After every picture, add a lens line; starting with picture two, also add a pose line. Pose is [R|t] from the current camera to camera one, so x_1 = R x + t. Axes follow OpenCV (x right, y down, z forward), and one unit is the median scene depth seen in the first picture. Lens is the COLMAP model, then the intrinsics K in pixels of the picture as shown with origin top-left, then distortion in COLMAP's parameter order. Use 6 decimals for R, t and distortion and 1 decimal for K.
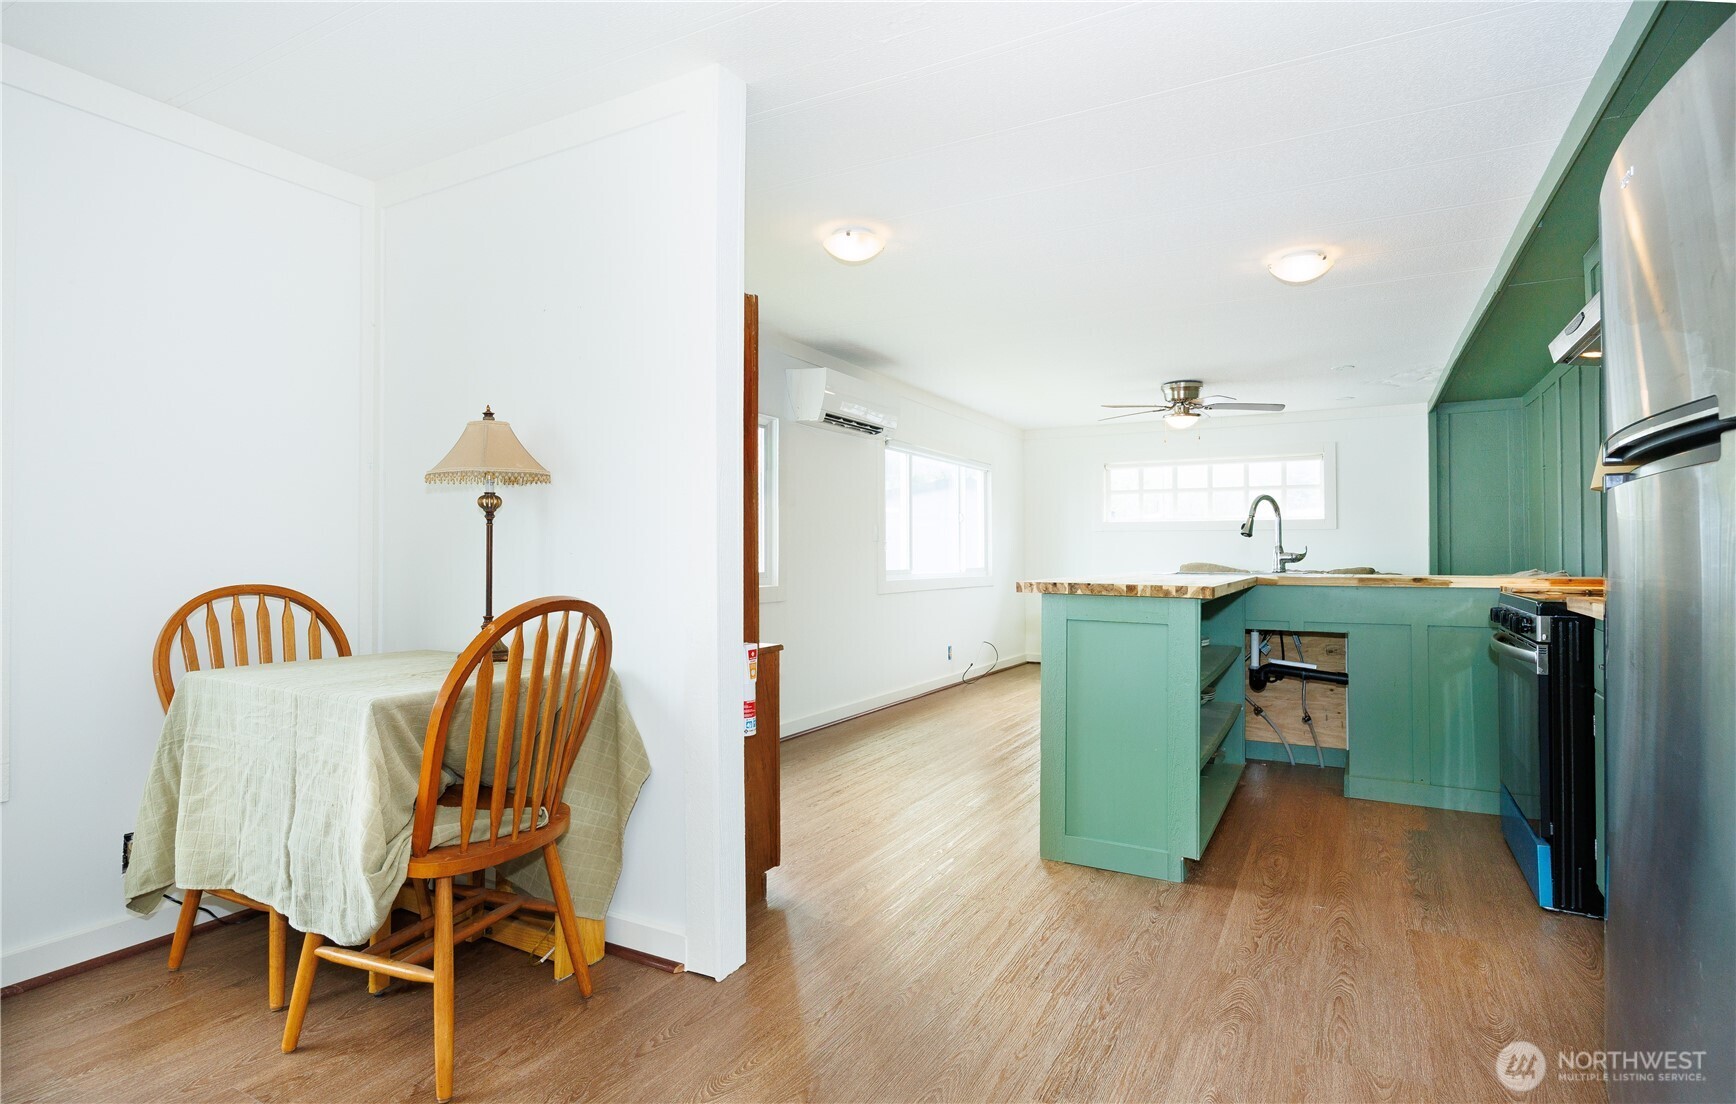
lens RADIAL K [[870.3, 0, 857.8], [0, 870.3, 535.5], [0, 0, 1]] dist [-0.001111, -0.001813]
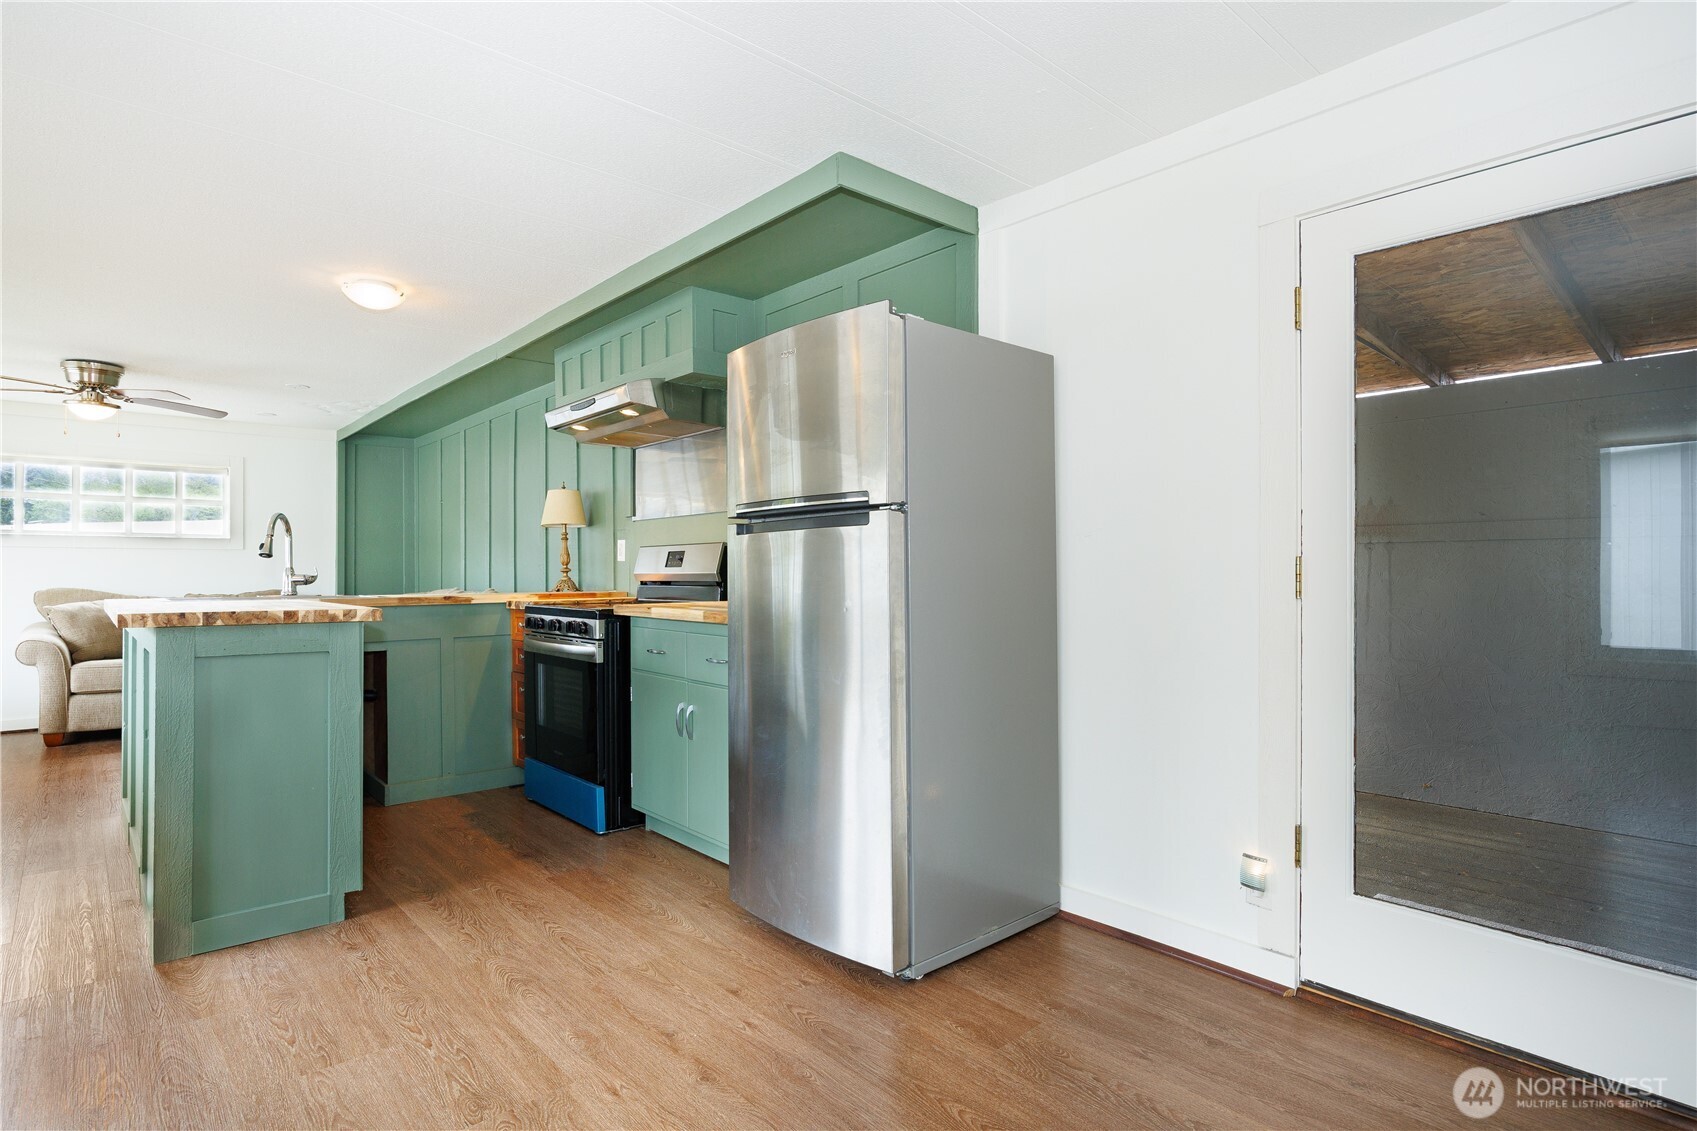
lens RADIAL K [[879.4, 0, 859.3], [0, 879.4, 562.7], [0, 0, 1]] dist [0.000411, -0.002282]
pose [[0.329886, 0.007463, 0.943991, -0.261641], [-0.013724, 0.999901, -0.003109, 0.001210], [-0.943921, -0.011930, 0.329955, 0.111543]]
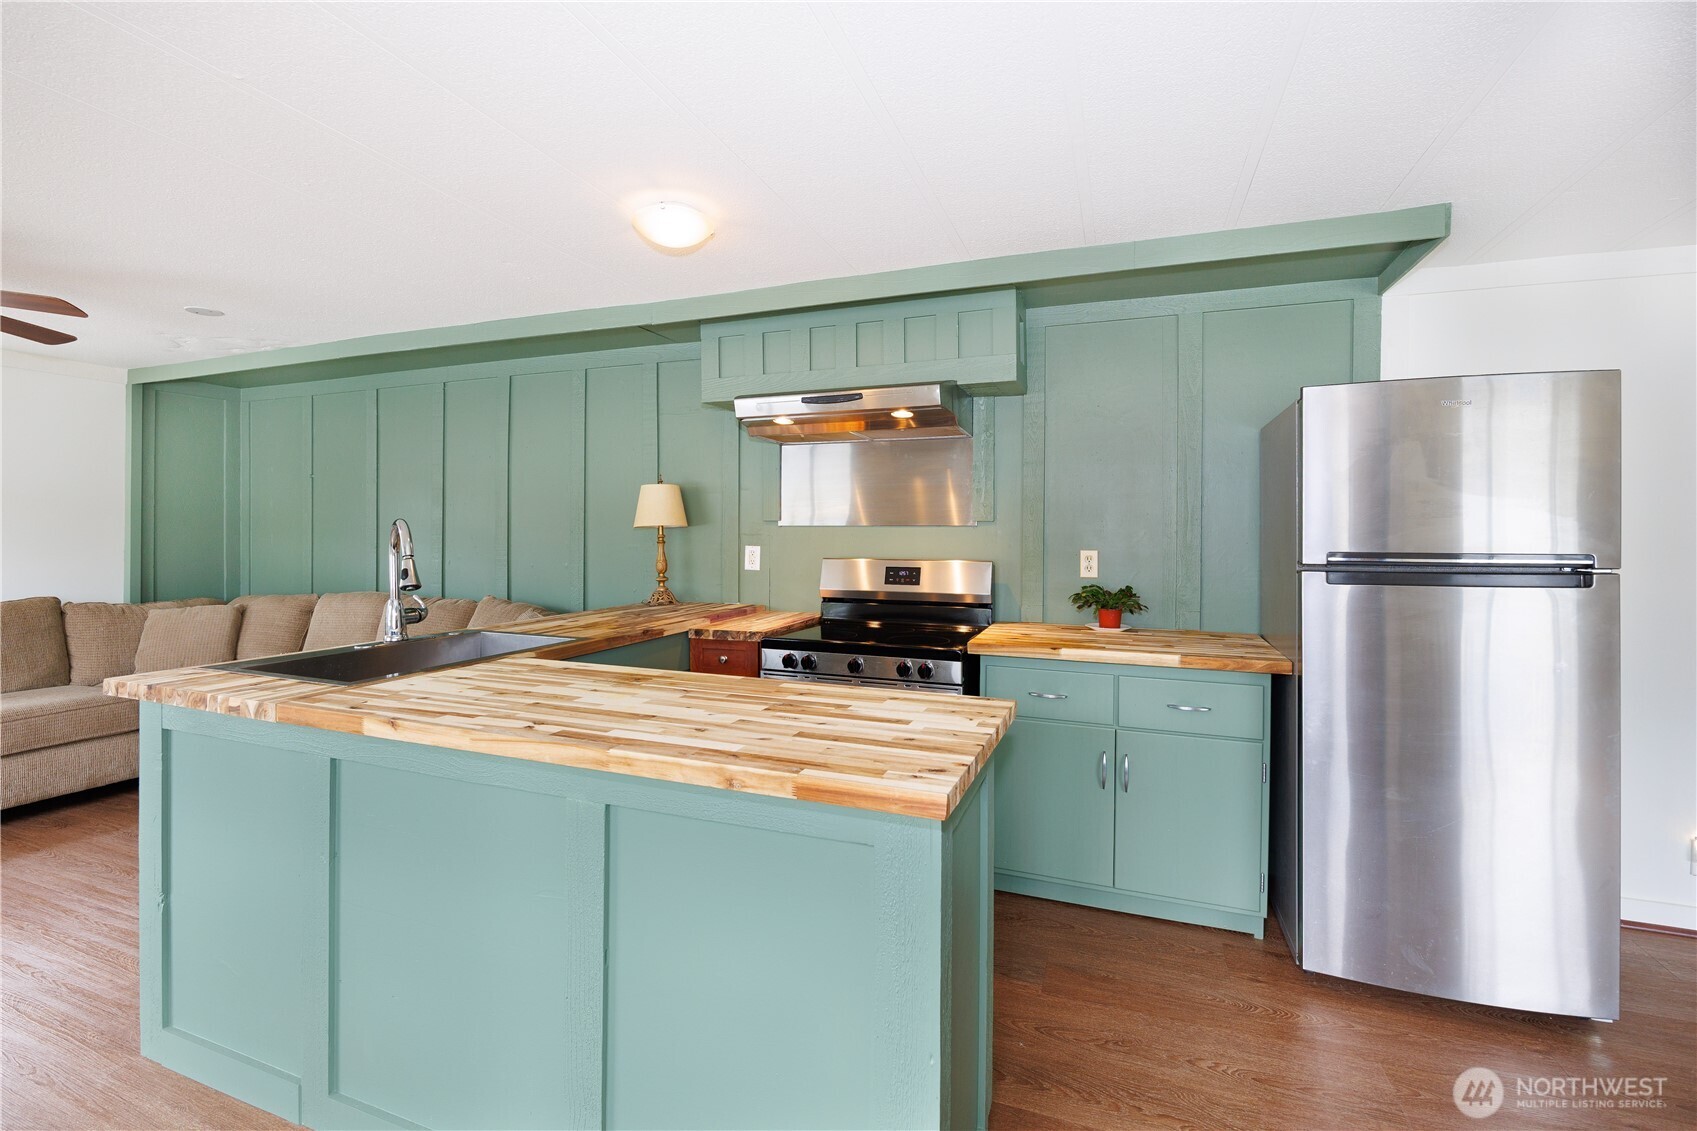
lens RADIAL K [[732.9, 0, 888.1], [0, 732.9, 534.4], [0, 0, 1]] dist [-0.012124, -0.000103]
pose [[-0.154849, -0.003955, 0.987930, -0.117378], [-0.025577, 0.999673, -0.000007, -0.052492], [-0.987607, -0.025269, -0.154900, 0.864692]]
